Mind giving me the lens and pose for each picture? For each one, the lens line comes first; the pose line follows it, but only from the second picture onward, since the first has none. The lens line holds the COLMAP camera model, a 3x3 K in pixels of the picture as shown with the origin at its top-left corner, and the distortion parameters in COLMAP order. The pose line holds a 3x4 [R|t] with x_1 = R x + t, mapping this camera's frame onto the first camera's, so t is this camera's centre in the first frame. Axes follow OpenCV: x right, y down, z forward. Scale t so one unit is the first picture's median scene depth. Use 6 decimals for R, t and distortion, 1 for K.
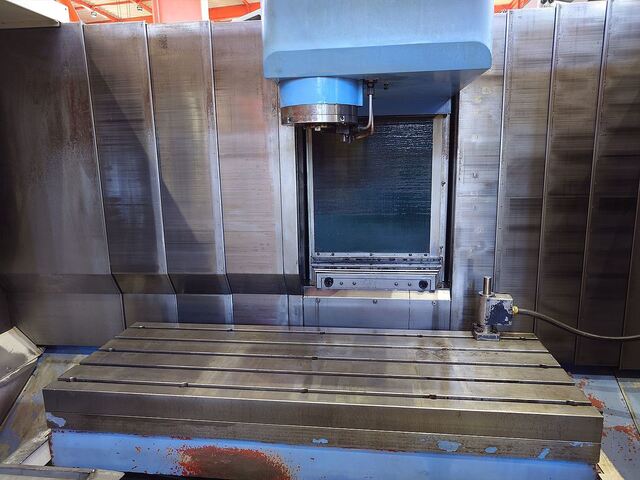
lens RADIAL K [[457.0, 0, 319.6], [0, 457.0, 242.8], [0, 0, 1]] dist [-0.003744, -0.000091]
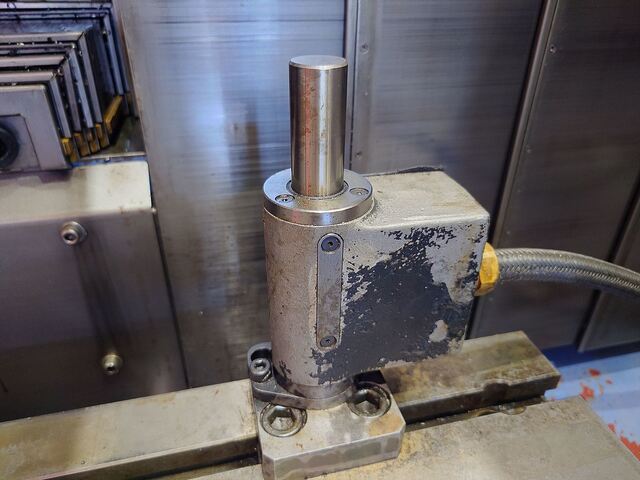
lens RADIAL K [[471.0, 0, 313.6], [0, 471.0, 239.6], [0, 0, 1]] dist [-0.008200, -0.000570]
pose [[0.934868, -0.160453, 0.316665, 0.281559], [0.044845, 0.938257, 0.343020, 0.067866], [-0.352152, -0.306477, 0.884342, 0.771358]]
